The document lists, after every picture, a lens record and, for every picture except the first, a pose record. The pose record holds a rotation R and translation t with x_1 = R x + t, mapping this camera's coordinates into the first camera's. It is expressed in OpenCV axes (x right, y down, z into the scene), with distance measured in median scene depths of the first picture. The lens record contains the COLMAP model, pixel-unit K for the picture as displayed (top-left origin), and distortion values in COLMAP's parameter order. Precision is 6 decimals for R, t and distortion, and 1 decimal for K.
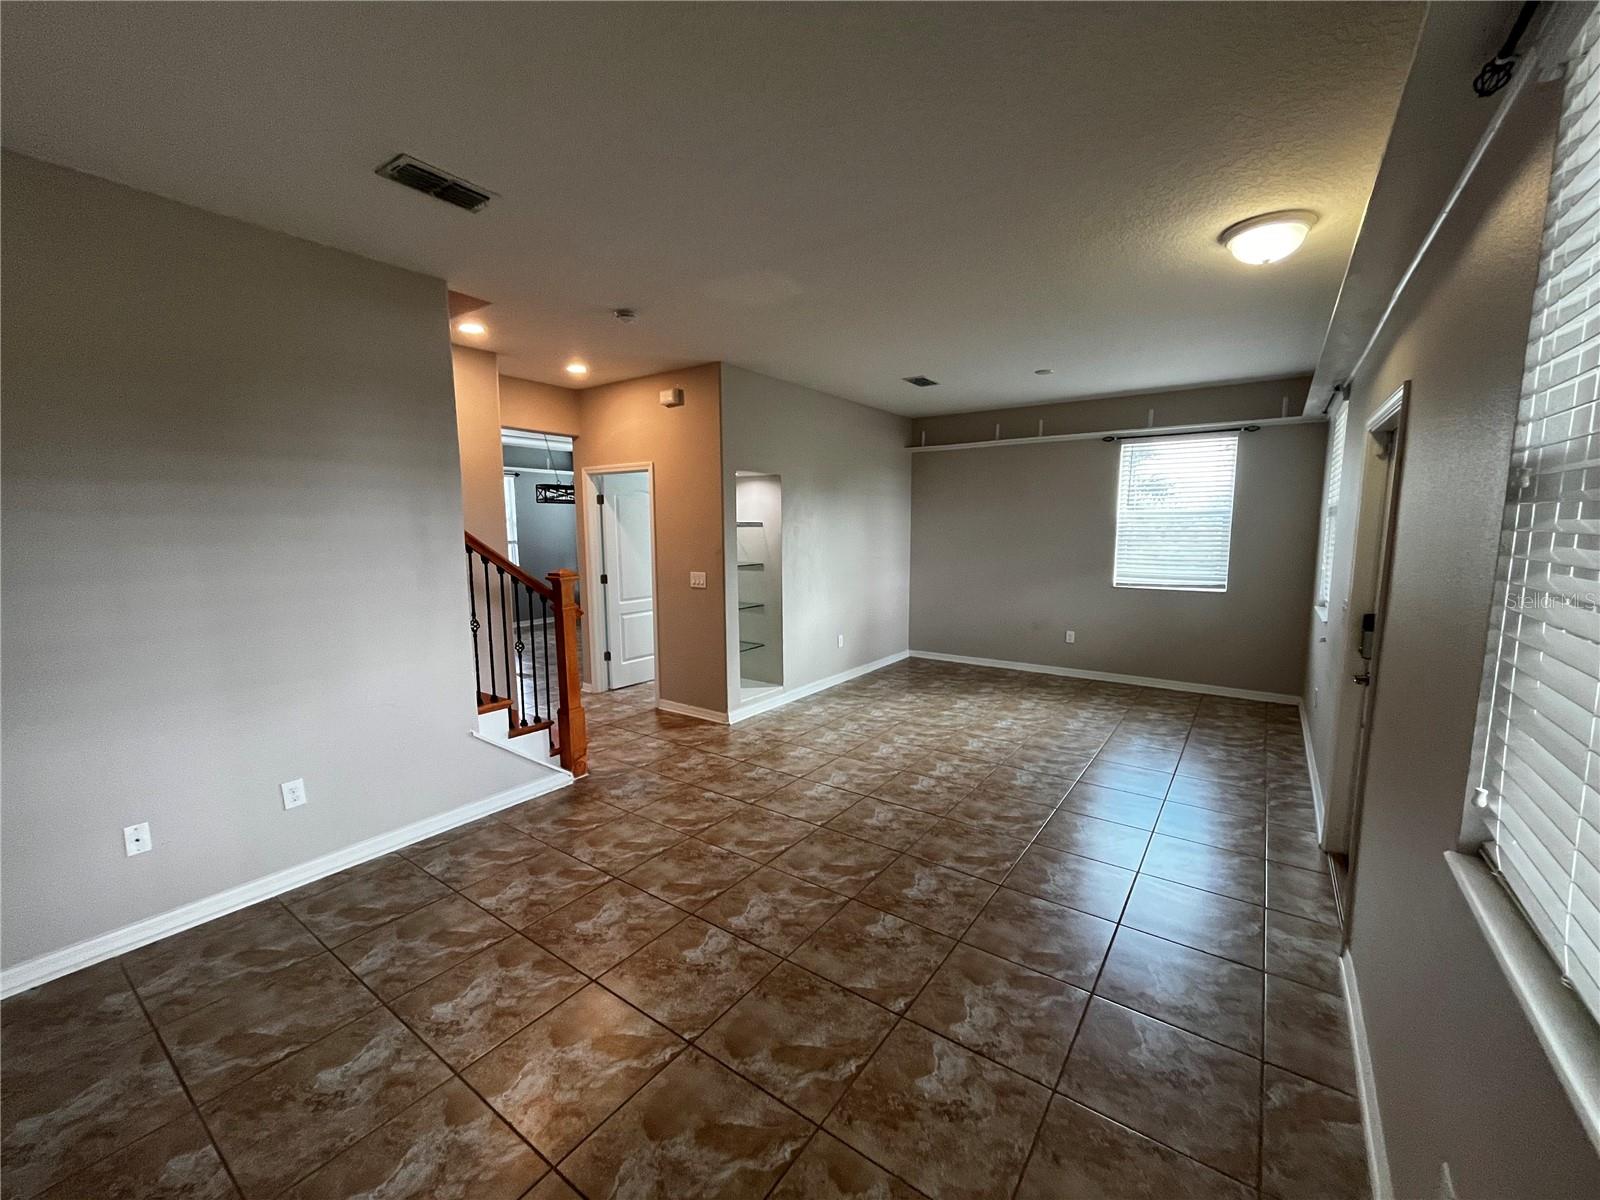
lens RADIAL K [[644.7, 0, 798.4], [0, 644.7, 604.6], [0, 0, 1]] dist [-0.002772, -0.000650]
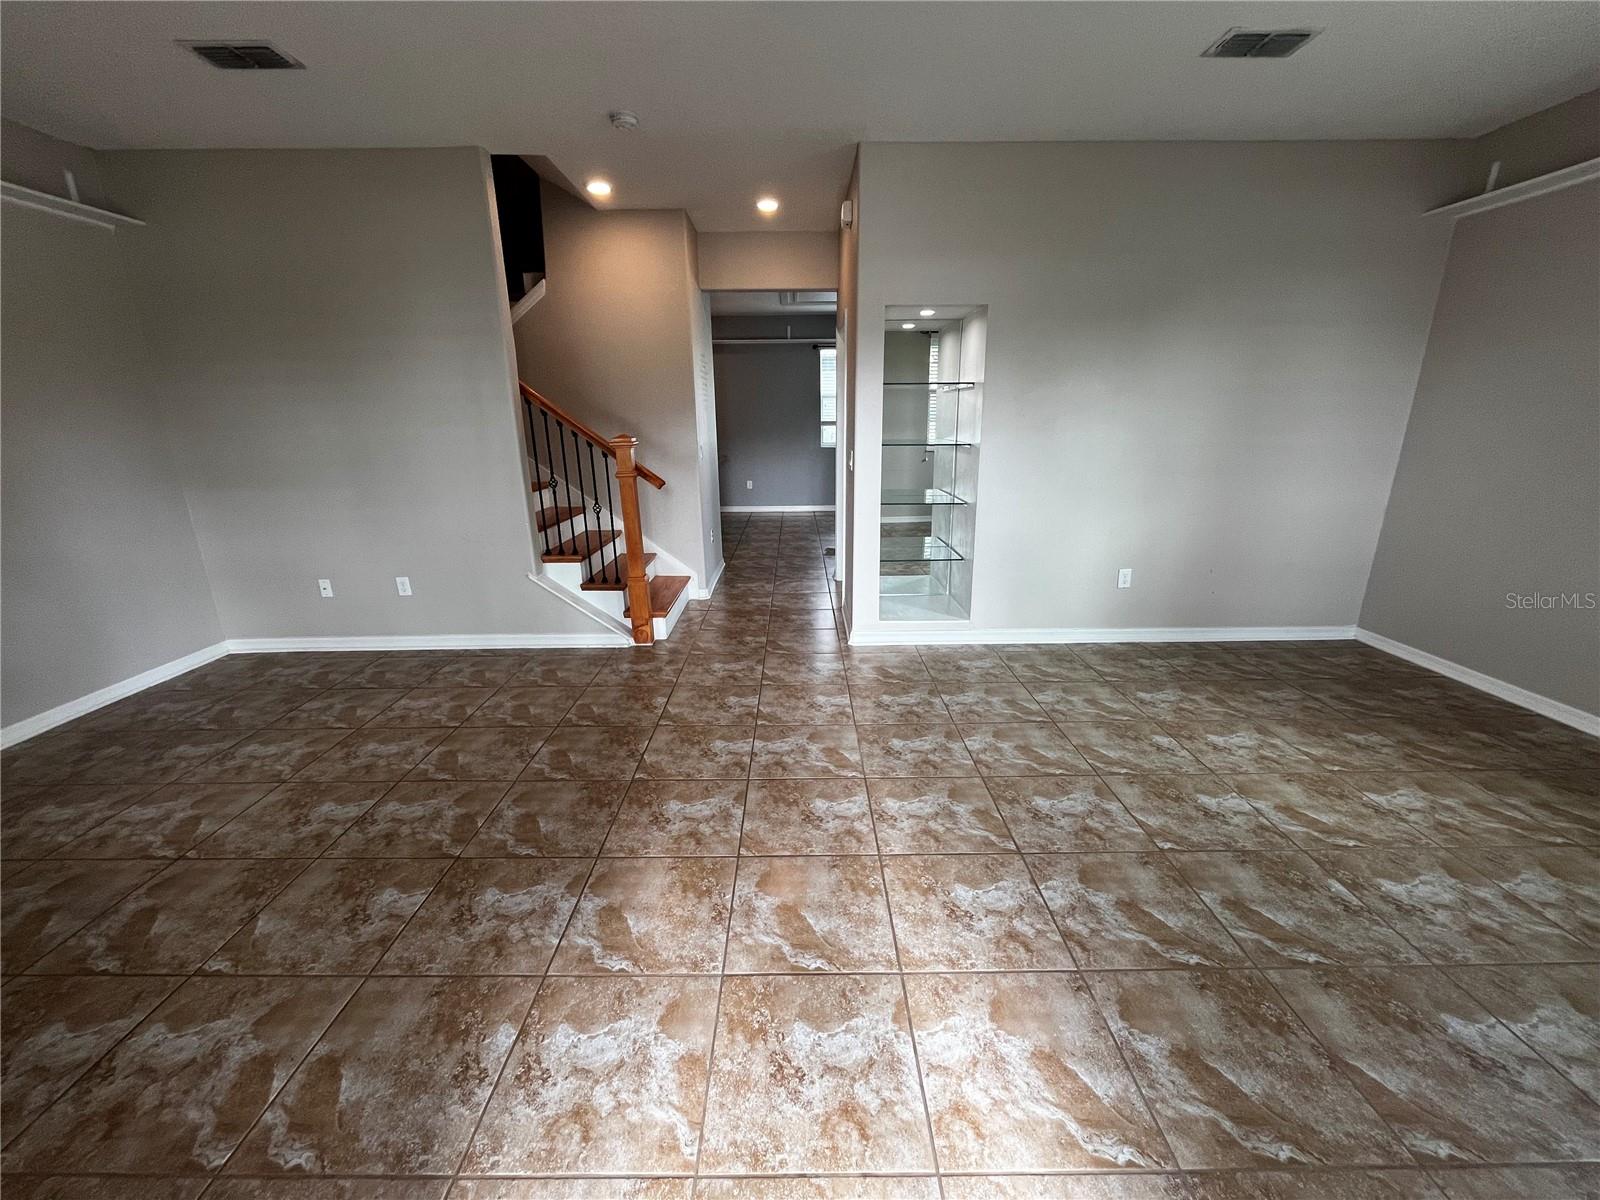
lens RADIAL K [[646.6, 0, 799.7], [0, 646.6, 602.1], [0, 0, 1]] dist [-0.003325, -0.000244]
pose [[0.587105, 0.225235, -0.777545, 0.598163], [-0.092315, 0.972875, 0.212112, -0.039291], [0.804230, -0.052753, 0.591973, 0.601769]]
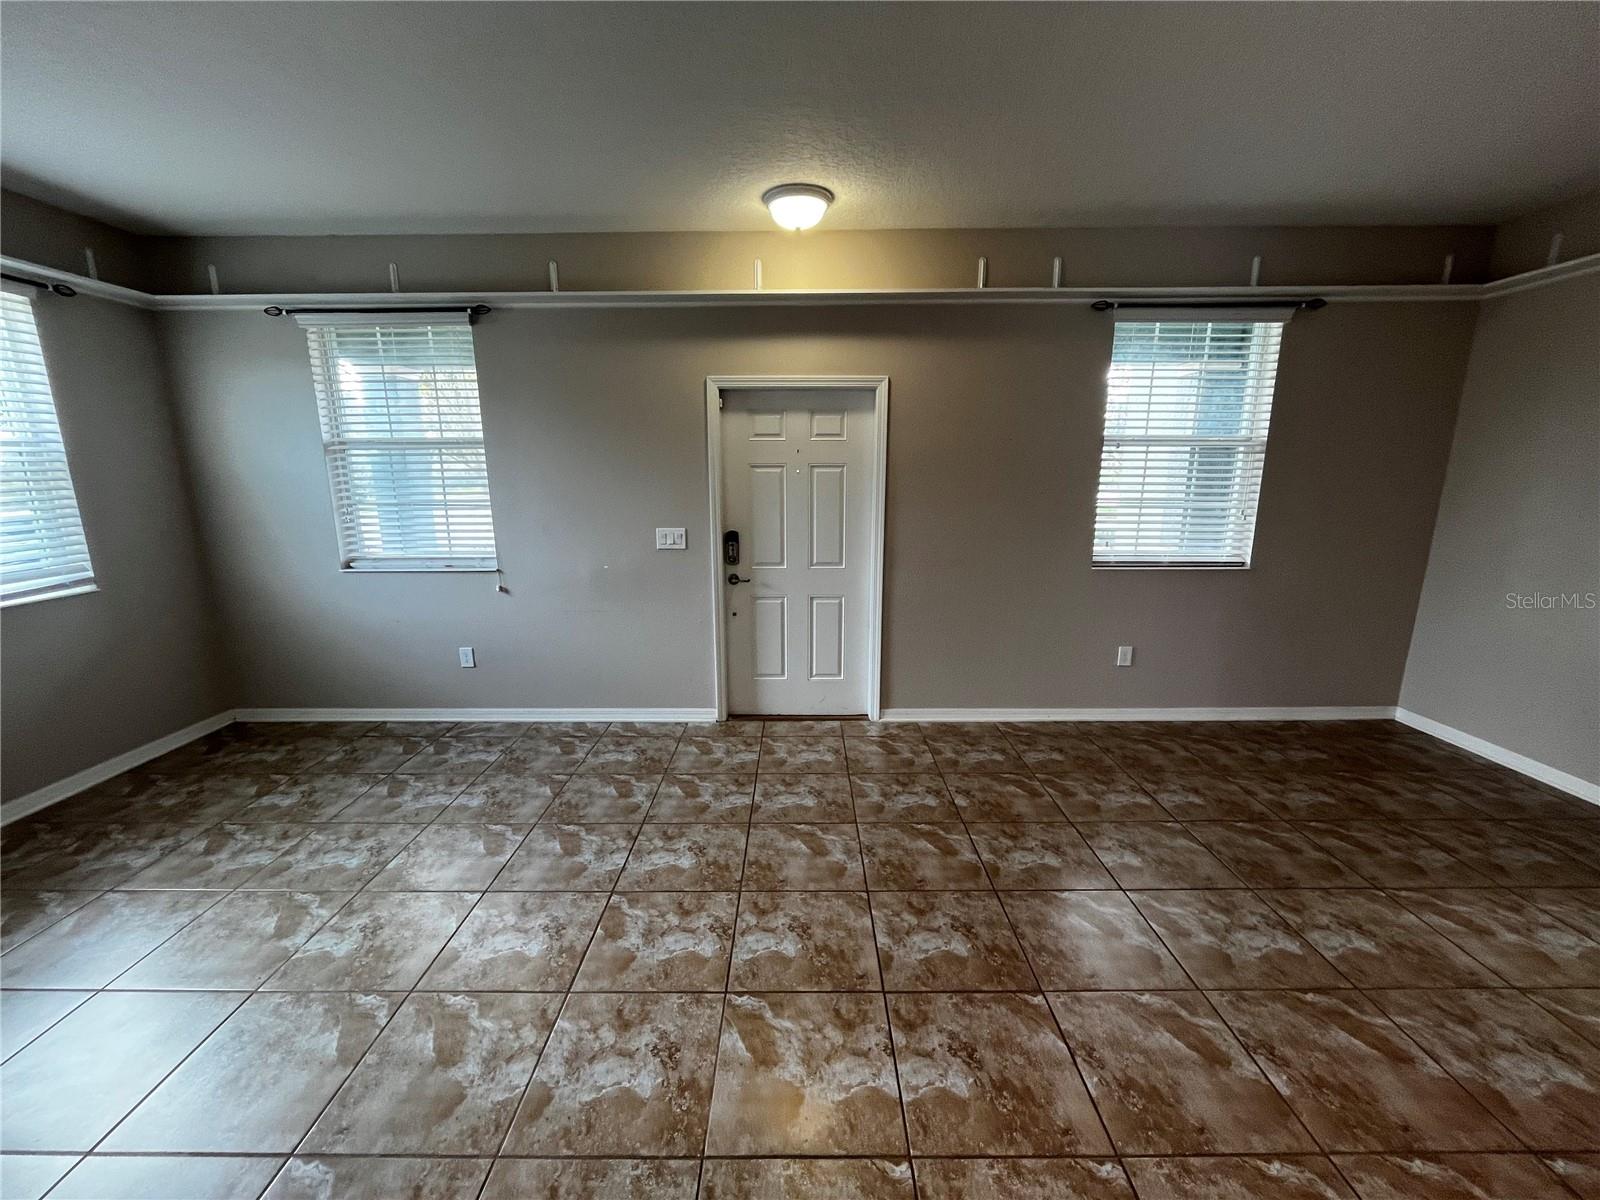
lens RADIAL K [[644.7, 0, 798.4], [0, 644.7, 604.6], [0, 0, 1]] dist [-0.002772, -0.000650]
pose [[-0.582910, -0.162343, 0.796154, -0.199678], [0.107167, 0.955917, 0.273383, -0.136525], [-0.805439, 0.244679, -0.539816, 1.178774]]
